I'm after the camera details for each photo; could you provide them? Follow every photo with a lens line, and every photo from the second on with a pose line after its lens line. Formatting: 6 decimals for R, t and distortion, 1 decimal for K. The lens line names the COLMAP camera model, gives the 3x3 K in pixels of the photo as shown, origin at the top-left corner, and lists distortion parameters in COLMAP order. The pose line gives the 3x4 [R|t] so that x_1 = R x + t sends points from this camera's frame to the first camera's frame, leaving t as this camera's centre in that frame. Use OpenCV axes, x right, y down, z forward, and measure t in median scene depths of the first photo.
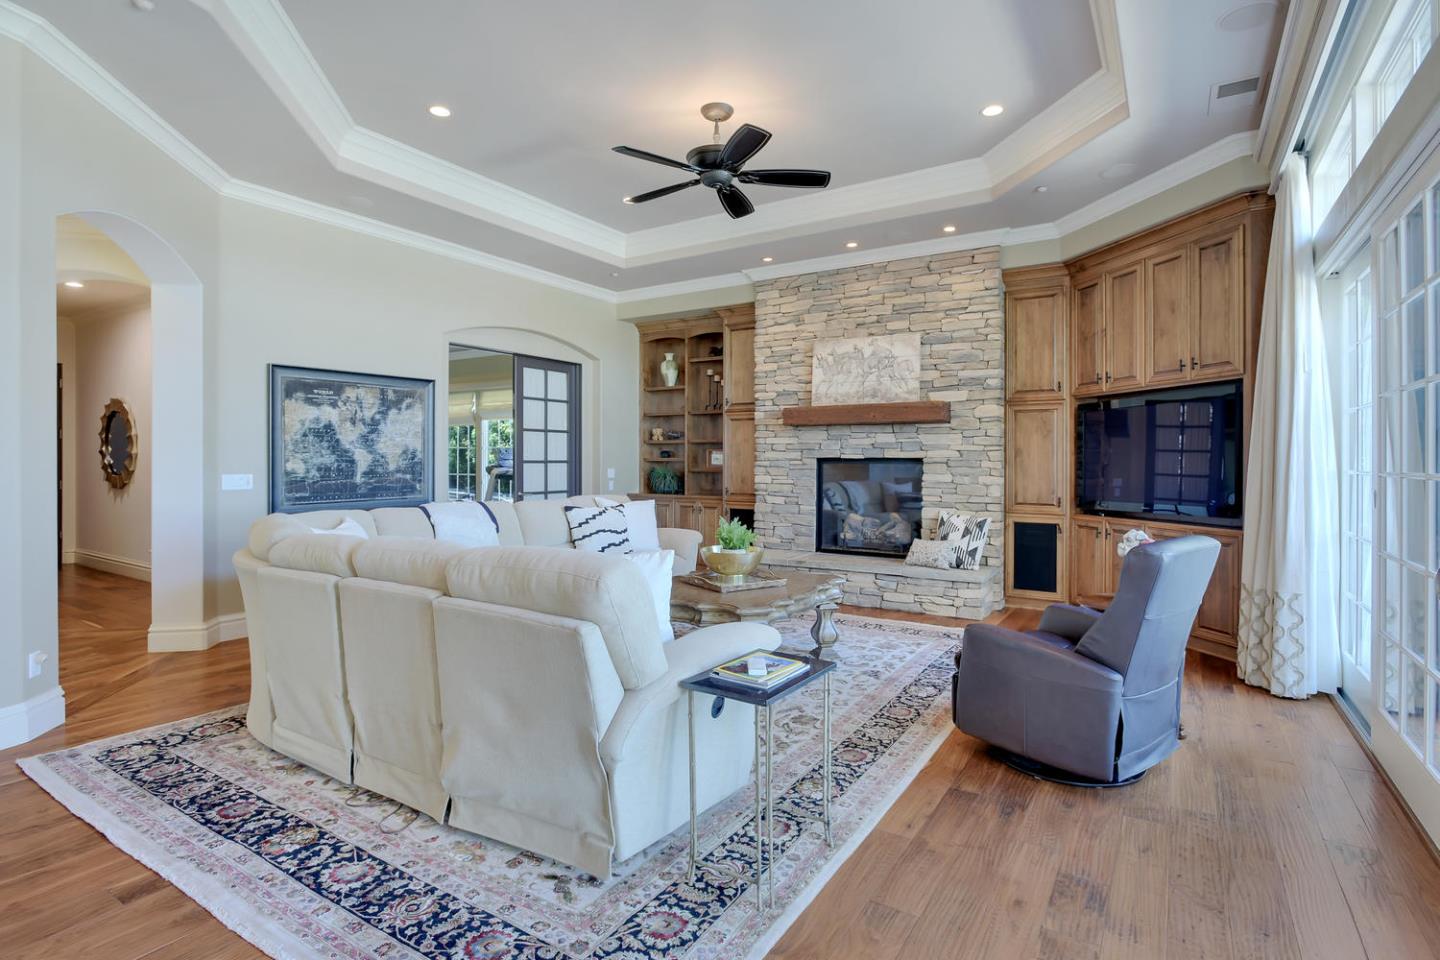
lens RADIAL K [[711.1, 0, 737.1], [0, 711.1, 466.6], [0, 0, 1]] dist [-0.009477, -0.000266]
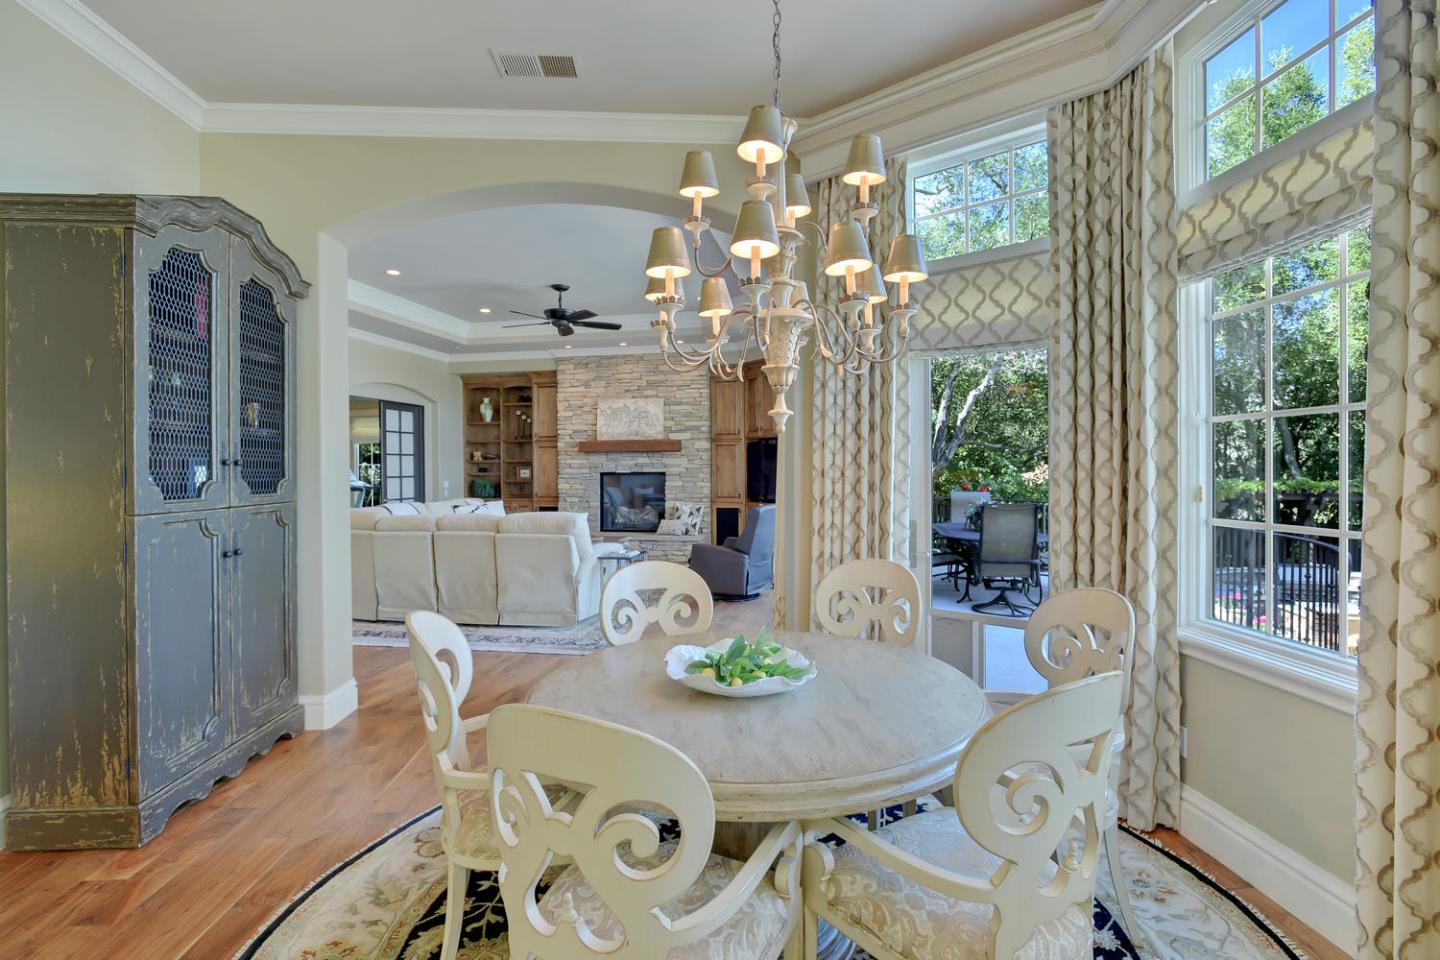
lens RADIAL K [[711.1, 0, 737.1], [0, 711.1, 466.6], [0, 0, 1]] dist [-0.009477, -0.000266]
pose [[0.927192, -0.008508, 0.374489, -0.202290], [0.011797, 0.999909, -0.006491, -0.011560], [-0.374400, 0.010436, 0.927208, -0.597230]]
